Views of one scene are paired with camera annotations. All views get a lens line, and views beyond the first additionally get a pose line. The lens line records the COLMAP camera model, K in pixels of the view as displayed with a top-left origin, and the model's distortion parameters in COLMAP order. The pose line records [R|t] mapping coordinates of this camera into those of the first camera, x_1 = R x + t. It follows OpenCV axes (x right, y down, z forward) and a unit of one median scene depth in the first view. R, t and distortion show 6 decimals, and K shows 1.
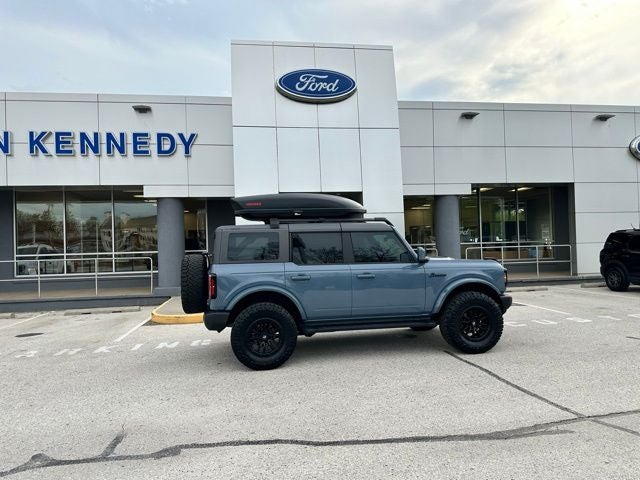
lens RADIAL K [[452.0, 0, 317.3], [0, 452.0, 241.0], [0, 0, 1]] dist [0.053380, -0.072268]
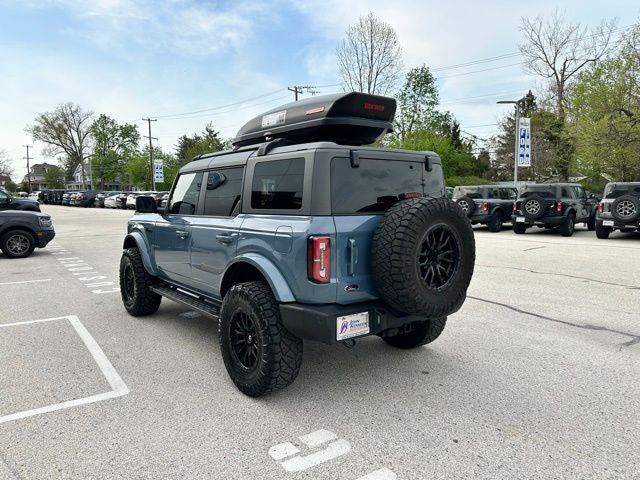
lens RADIAL K [[450.6, 0, 315.3], [0, 450.6, 243.6], [0, 0, 1]] dist [0.048446, -0.063335]
pose [[-0.458208, -0.060386, 0.886792, -0.649670], [0.006957, 0.997415, 0.071514, 0.044460], [-0.888818, 0.038938, -0.456603, 1.331683]]
